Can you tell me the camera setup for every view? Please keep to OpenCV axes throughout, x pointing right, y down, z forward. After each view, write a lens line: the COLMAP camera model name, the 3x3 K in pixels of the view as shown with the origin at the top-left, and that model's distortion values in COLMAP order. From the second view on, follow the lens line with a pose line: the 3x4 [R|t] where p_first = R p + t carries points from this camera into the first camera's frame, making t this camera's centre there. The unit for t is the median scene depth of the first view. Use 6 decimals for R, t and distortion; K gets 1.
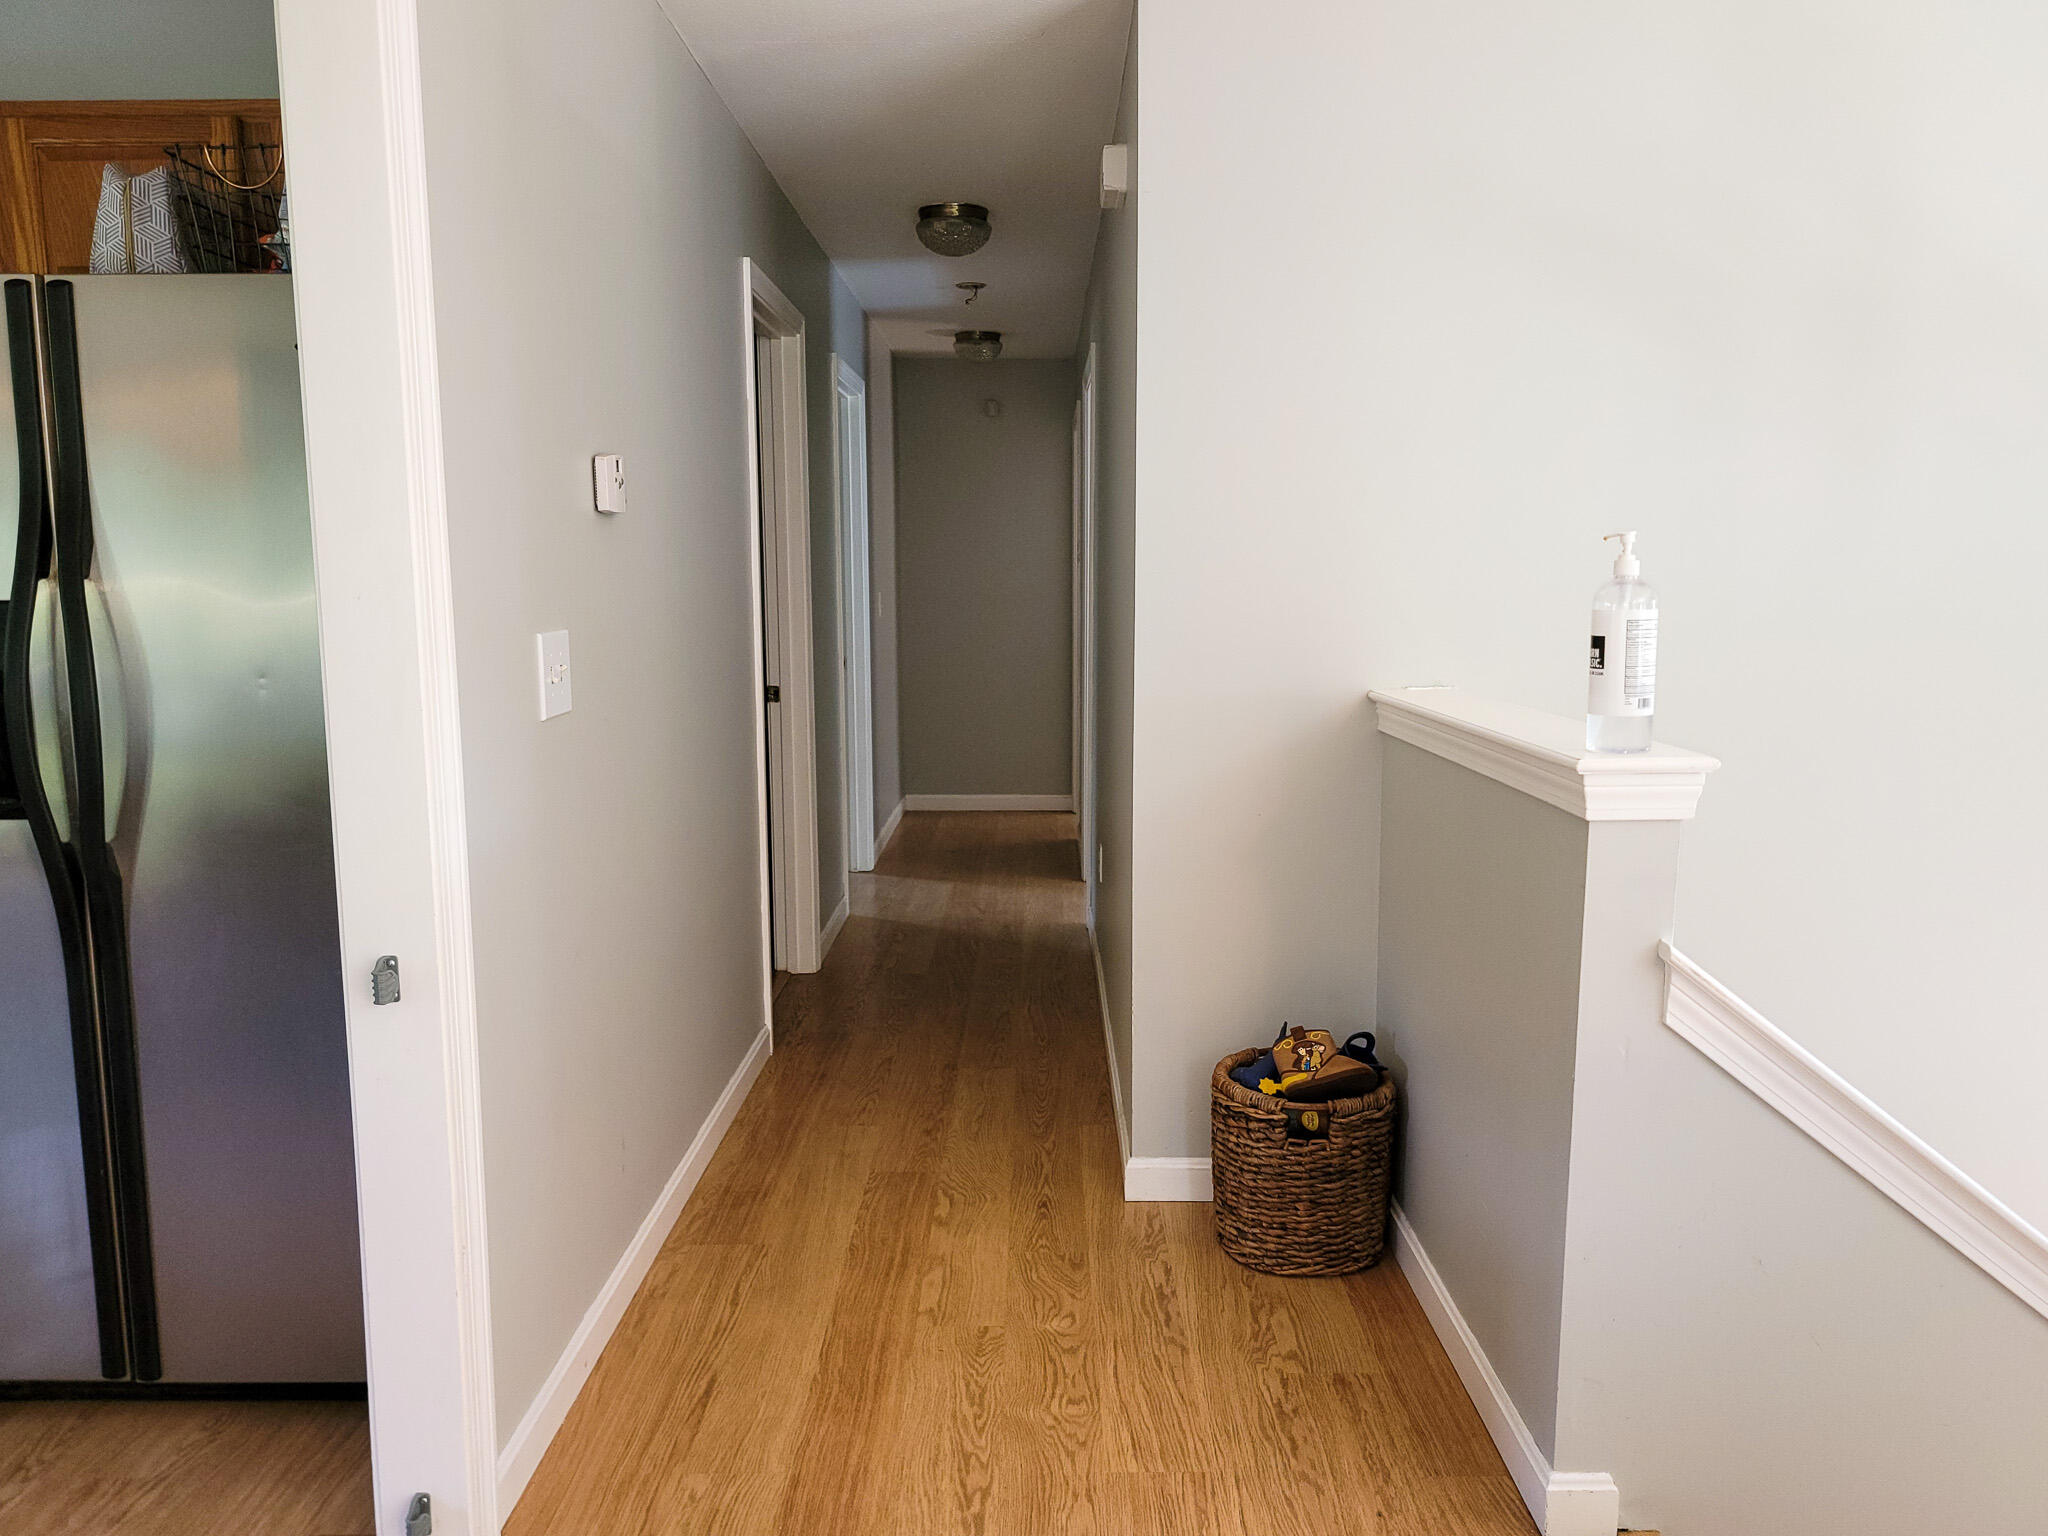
lens RADIAL K [[1497.1, 0, 1018.2], [0, 1497.1, 778.9], [0, 0, 1]] dist [0.079107, -0.059989]
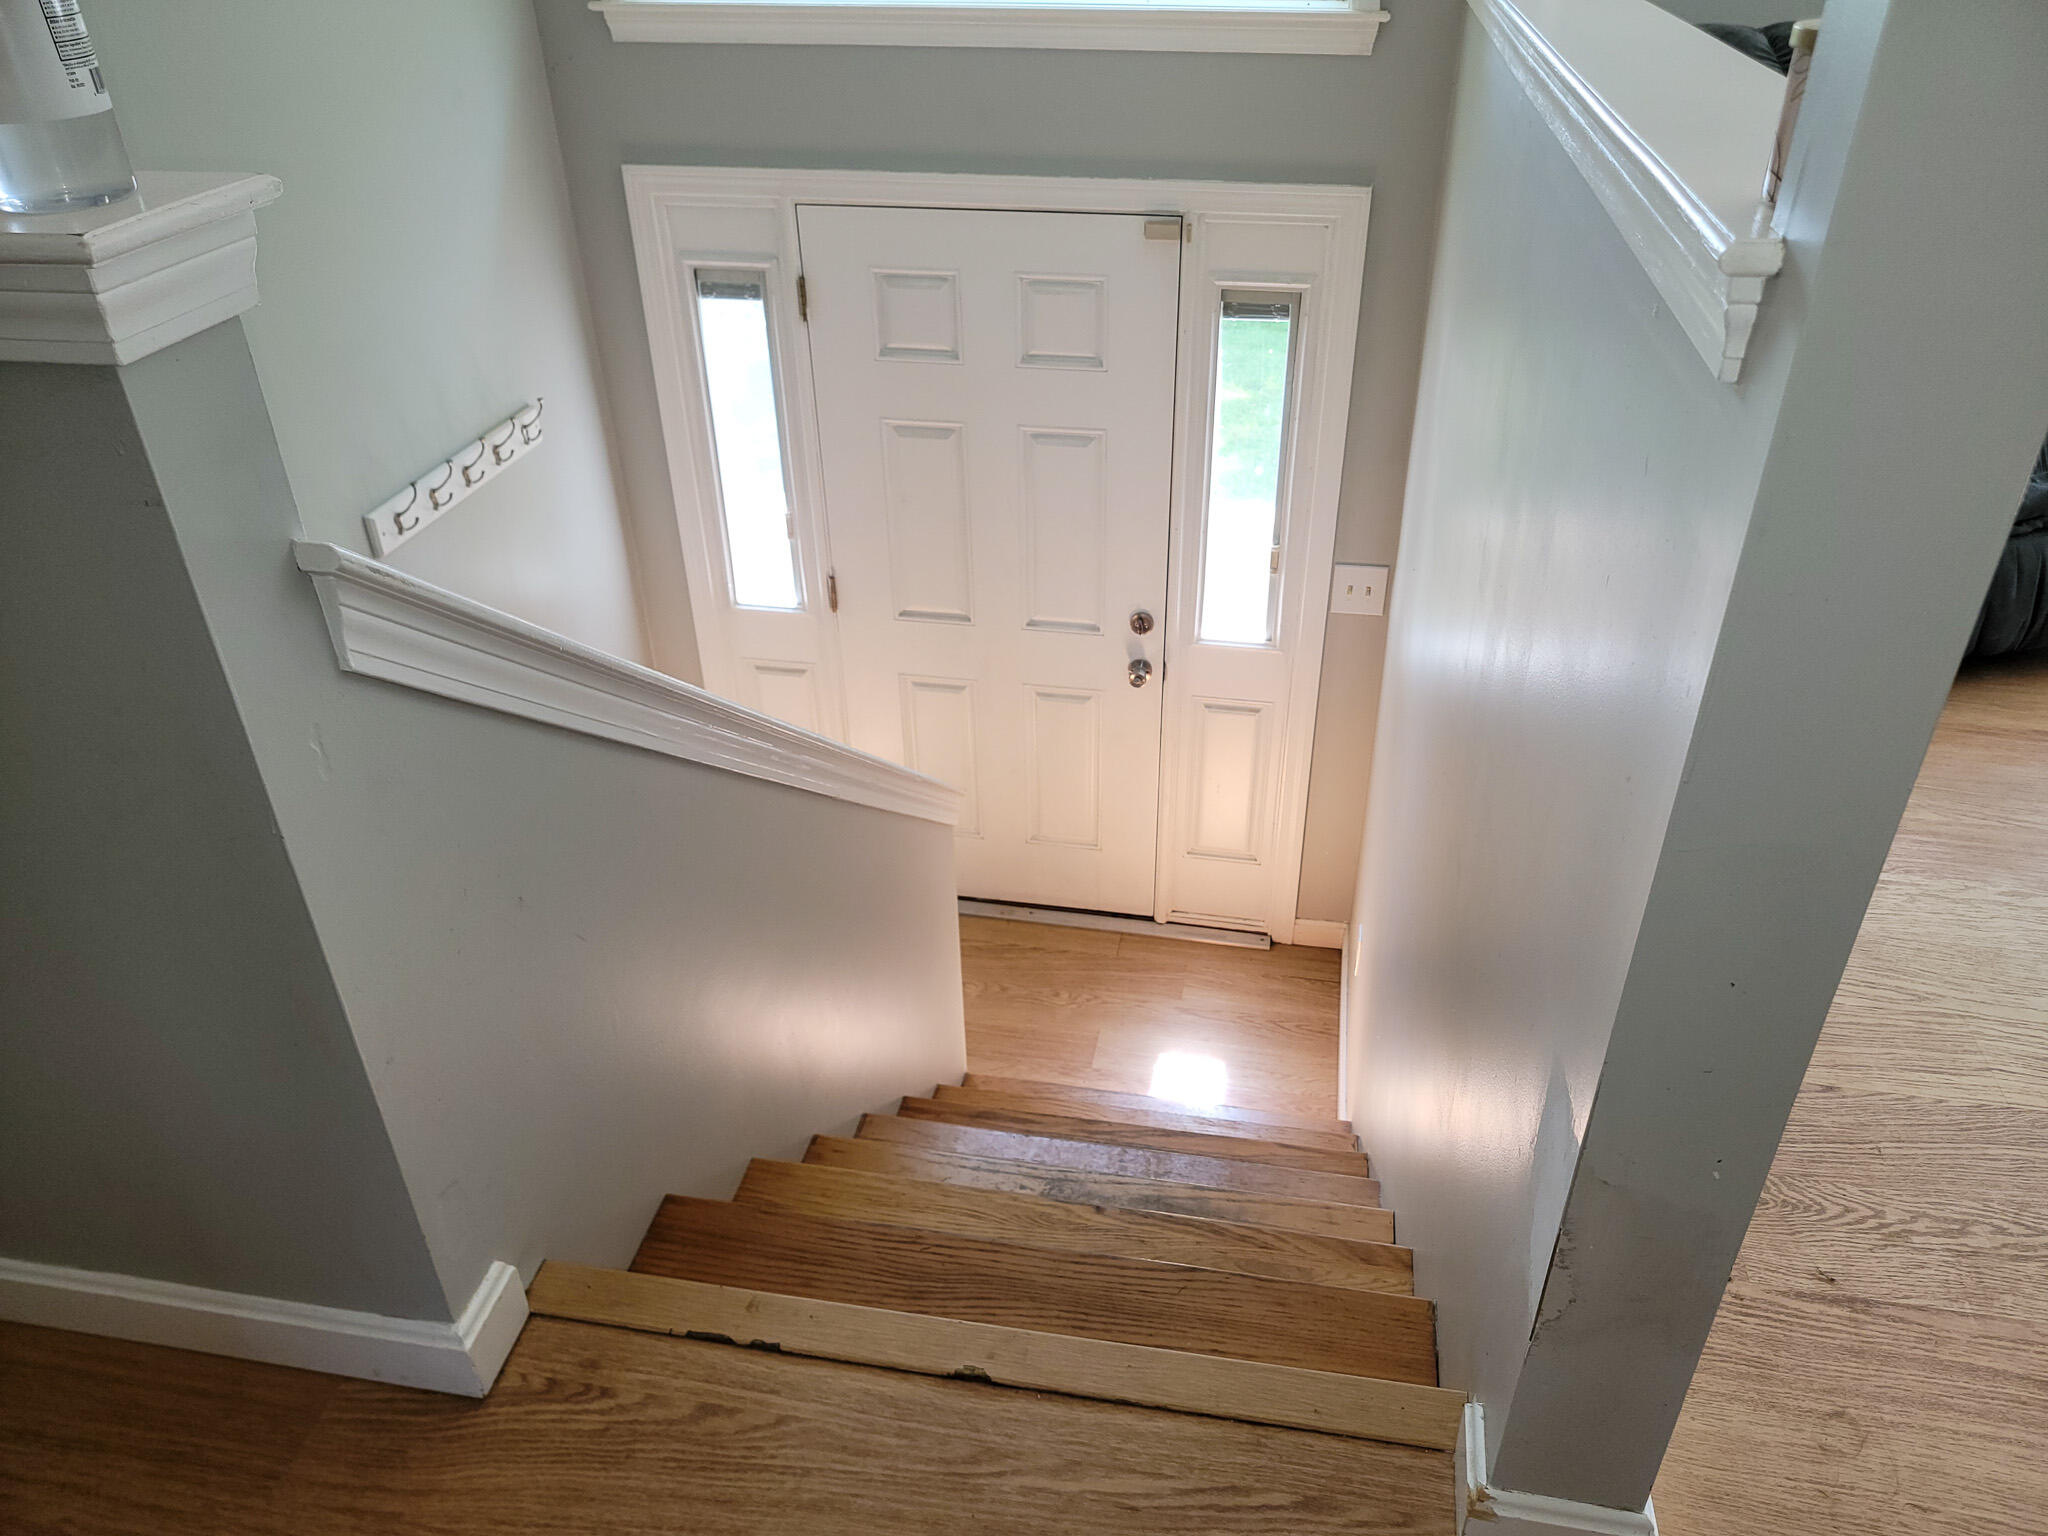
lens RADIAL K [[1409.1, 0, 1025.8], [0, 1409.1, 774.0], [0, 0, 1]] dist [0.075986, -0.069281]
pose [[0.169716, -0.524016, 0.834628, -0.016505], [0.145899, 0.850941, 0.504591, -0.048693], [-0.974633, 0.036134, 0.220872, 0.624904]]
